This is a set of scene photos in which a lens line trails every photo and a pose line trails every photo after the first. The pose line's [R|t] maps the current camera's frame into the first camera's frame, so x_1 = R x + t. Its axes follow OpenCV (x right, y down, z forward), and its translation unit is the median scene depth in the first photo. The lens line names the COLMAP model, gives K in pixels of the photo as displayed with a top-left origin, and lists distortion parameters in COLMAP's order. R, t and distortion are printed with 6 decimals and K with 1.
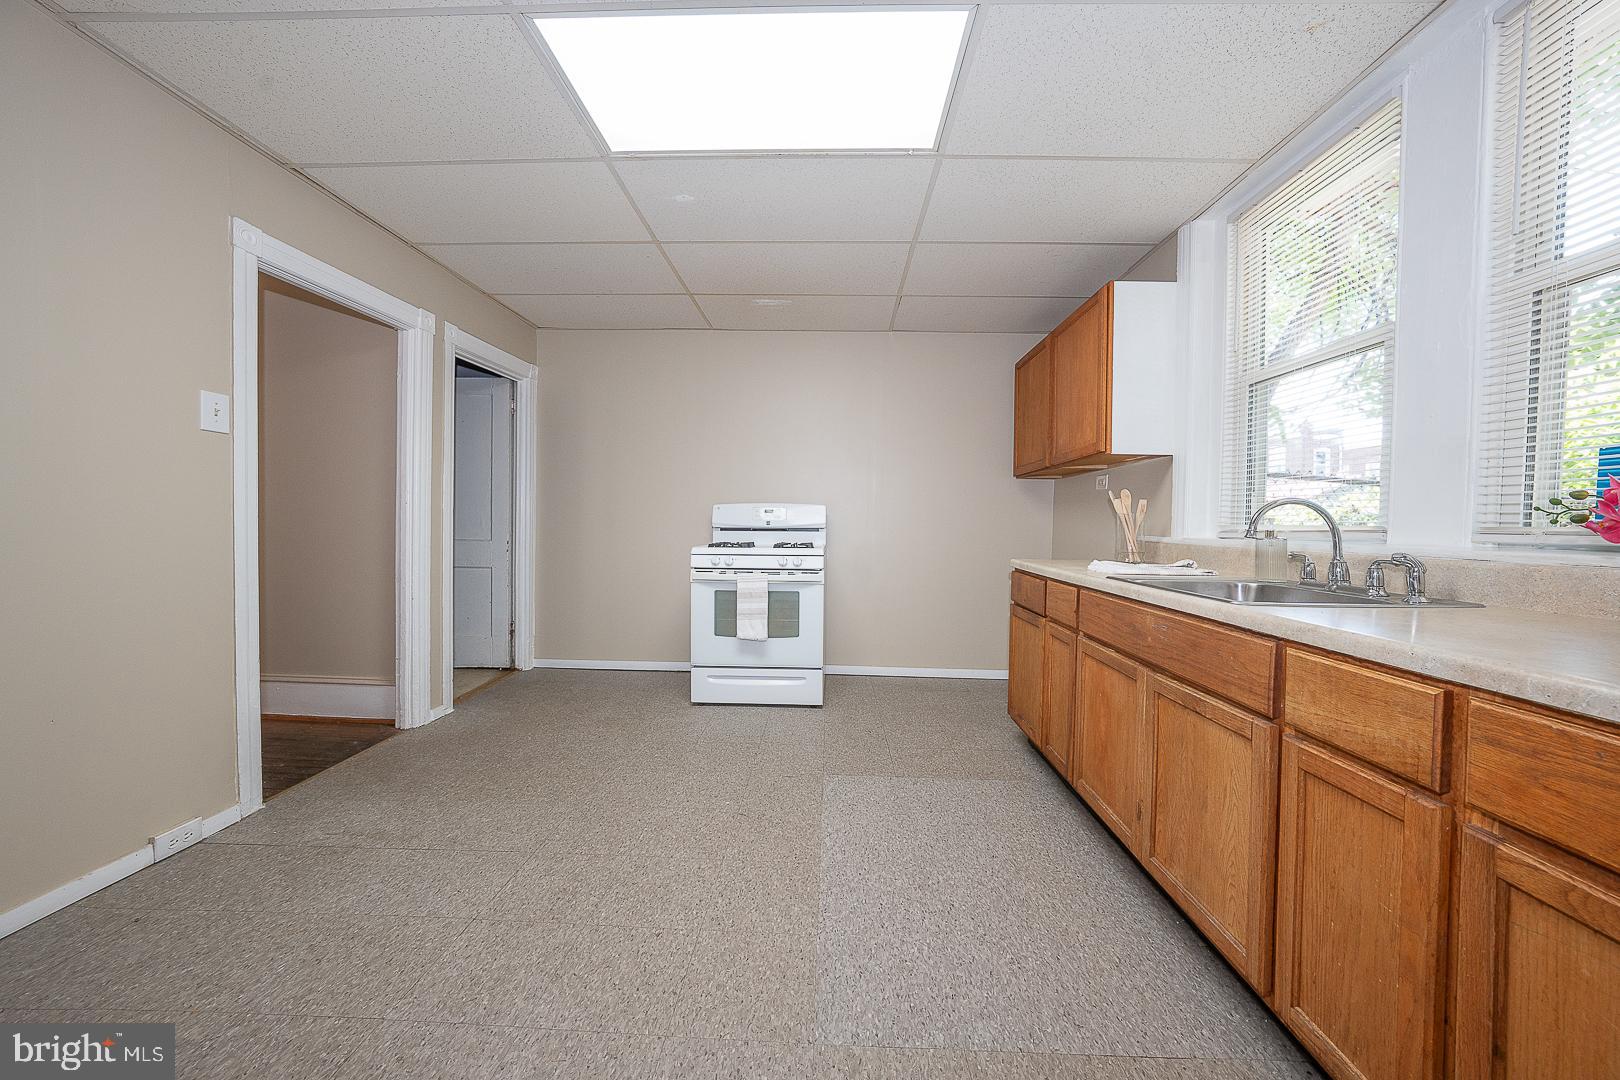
lens RADIAL K [[558.7, 0, 813.6], [0, 558.7, 536.3], [0, 0, 1]] dist [-0.027384, 0.006147]
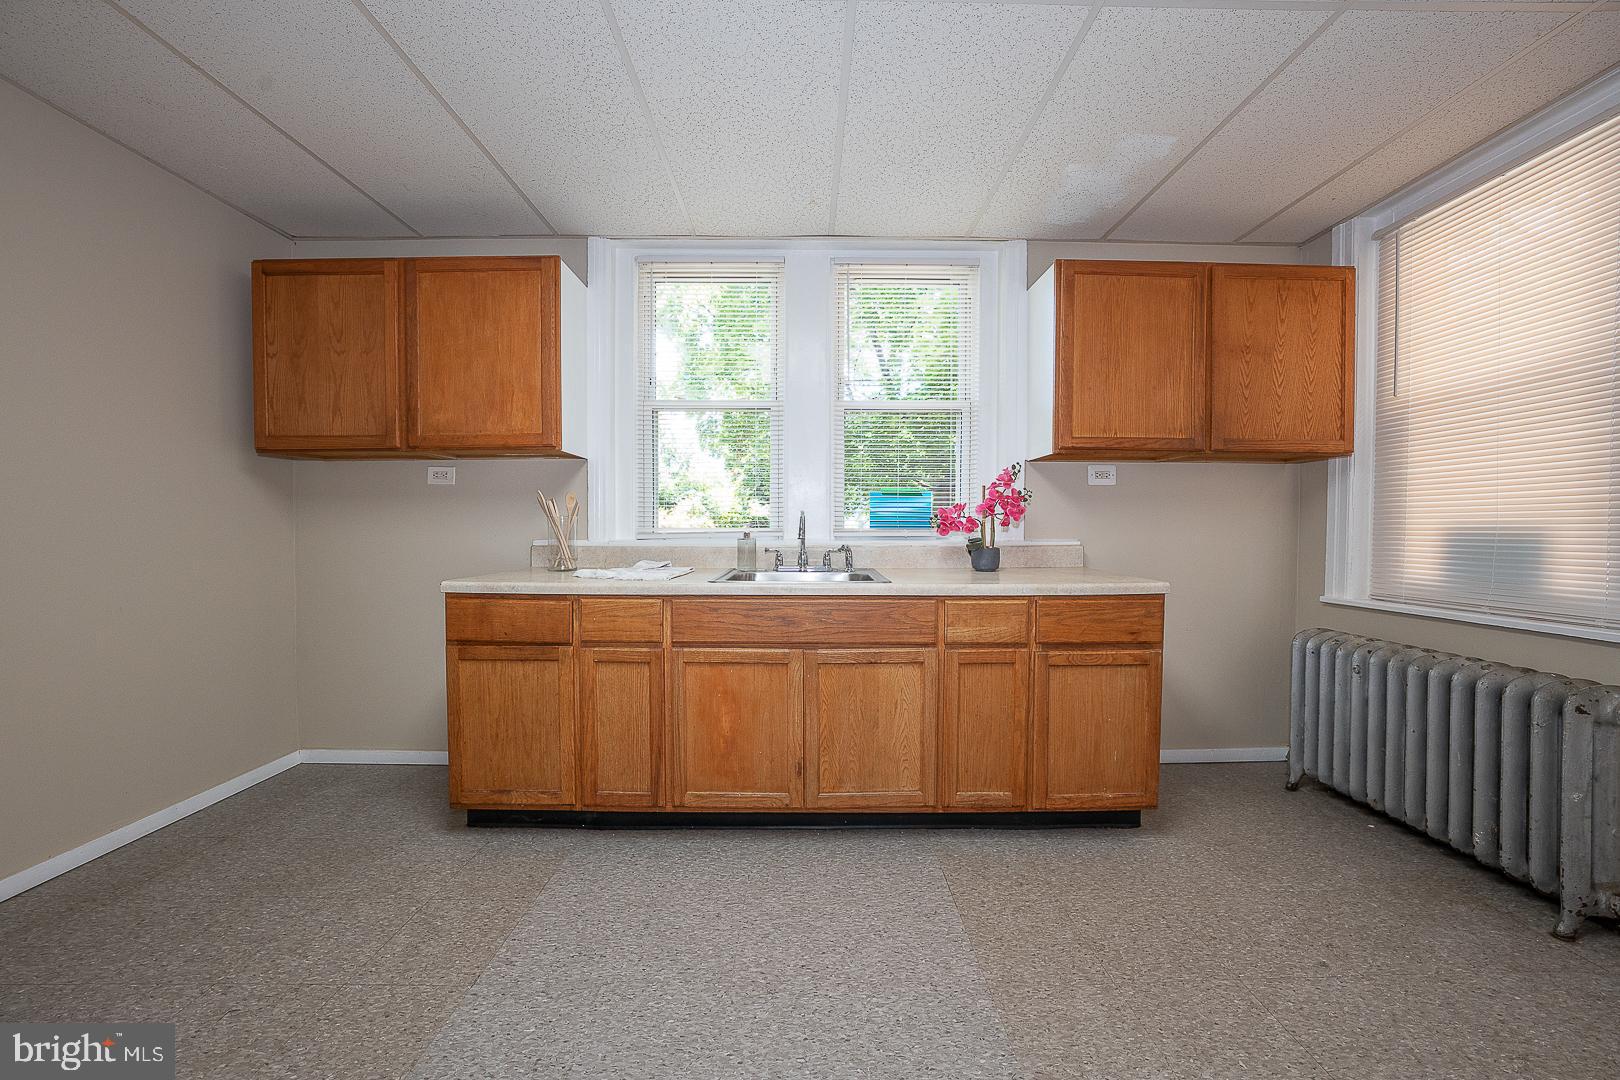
lens RADIAL K [[558.7, 0, 813.6], [0, 558.7, 536.3], [0, 0, 1]] dist [-0.027384, 0.006147]
pose [[-0.044569, -0.033828, 0.998433, -0.643932], [0.020217, 0.999191, 0.034756, -0.053956], [-0.998802, 0.021734, -0.043849, 1.066416]]
